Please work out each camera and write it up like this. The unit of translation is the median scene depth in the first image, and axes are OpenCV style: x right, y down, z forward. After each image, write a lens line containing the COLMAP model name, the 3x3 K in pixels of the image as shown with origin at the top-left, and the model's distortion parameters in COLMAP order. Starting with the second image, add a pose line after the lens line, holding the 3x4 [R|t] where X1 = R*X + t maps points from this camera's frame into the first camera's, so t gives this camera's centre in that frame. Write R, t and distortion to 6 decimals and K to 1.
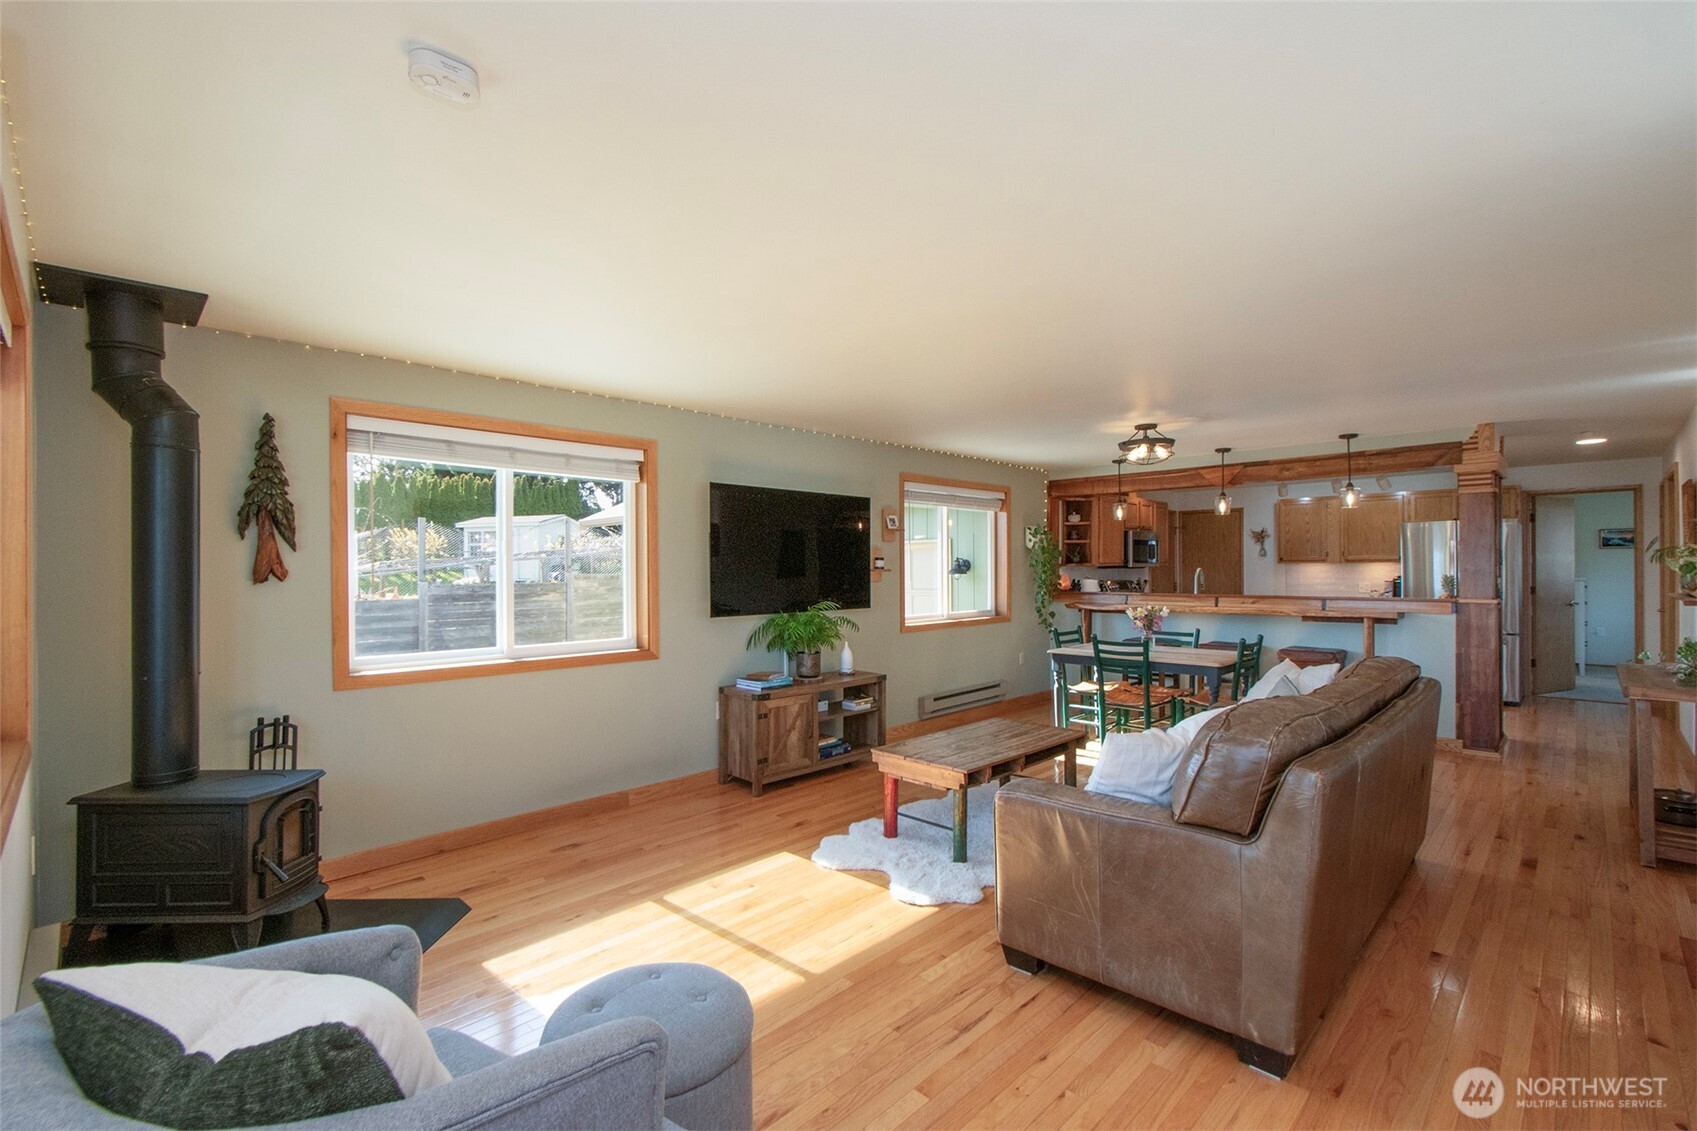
lens RADIAL K [[753.6, 0, 861.4], [0, 753.6, 569.1], [0, 0, 1]] dist [-0.000880, -0.000213]
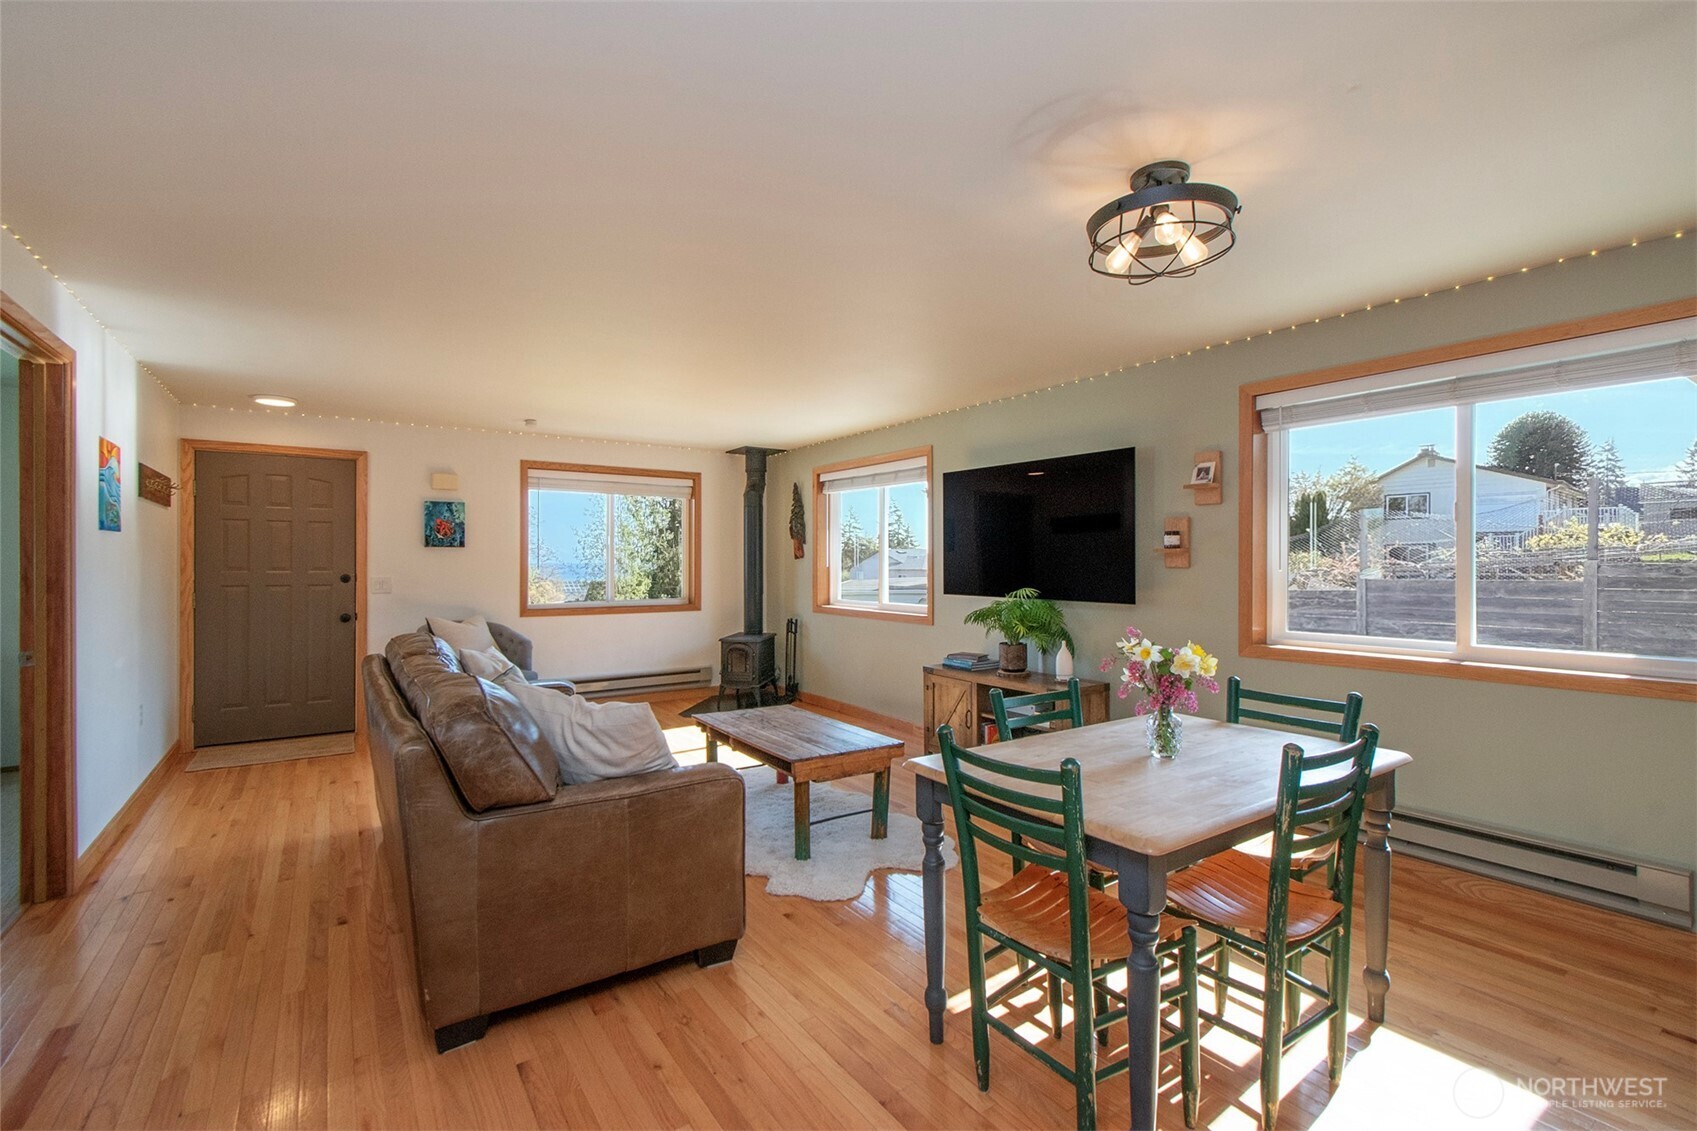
lens RADIAL K [[748.3, 0, 826.1], [0, 748.3, 560.1], [0, 0, 1]] dist [0.015349, 0.000138]
pose [[-0.217455, 0.006582, -0.976048, 0.639798], [0.003100, 0.999977, 0.006053, 0.004033], [0.976065, -0.001710, -0.217470, 0.736588]]
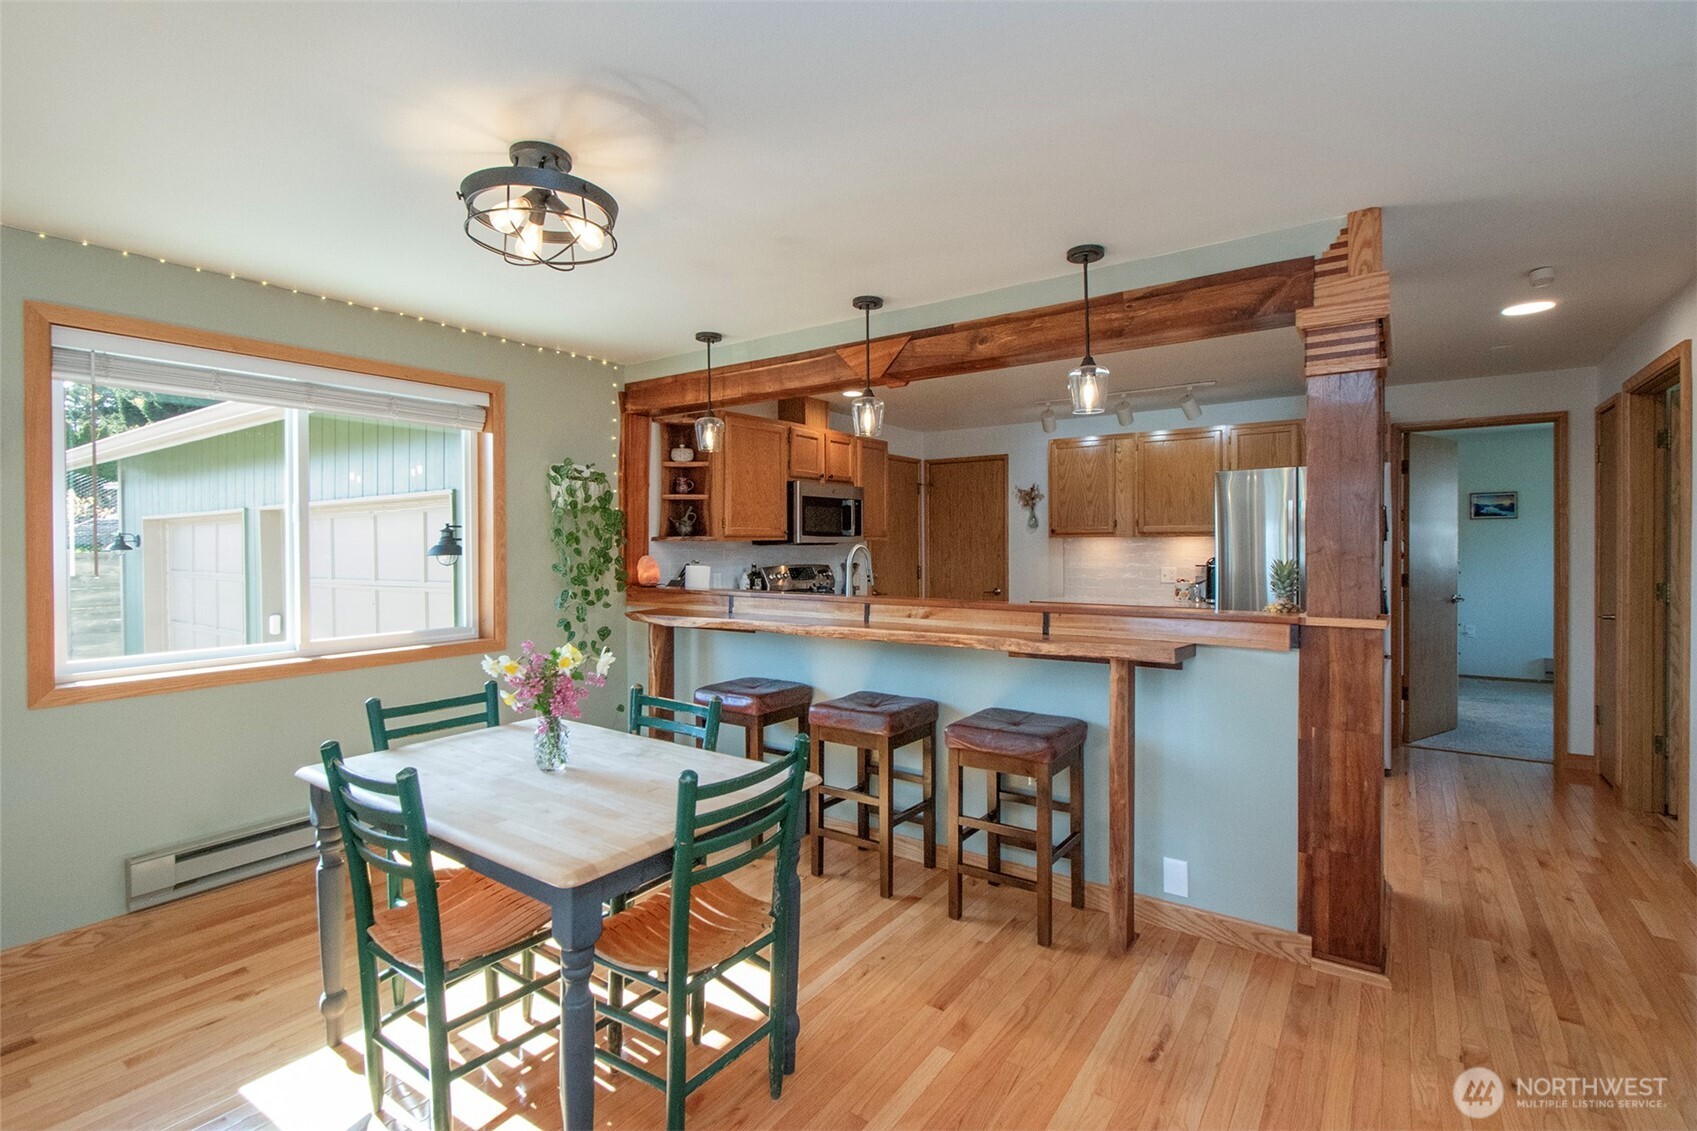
lens RADIAL K [[782.5, 0, 850.0], [0, 782.5, 549.9], [0, 0, 1]] dist [0.001111, -0.000546]
pose [[0.988143, 0.000707, 0.153536, 0.377052], [-0.001697, 0.999979, 0.006314, -0.001226], [-0.153528, -0.006500, 0.988123, 0.482767]]
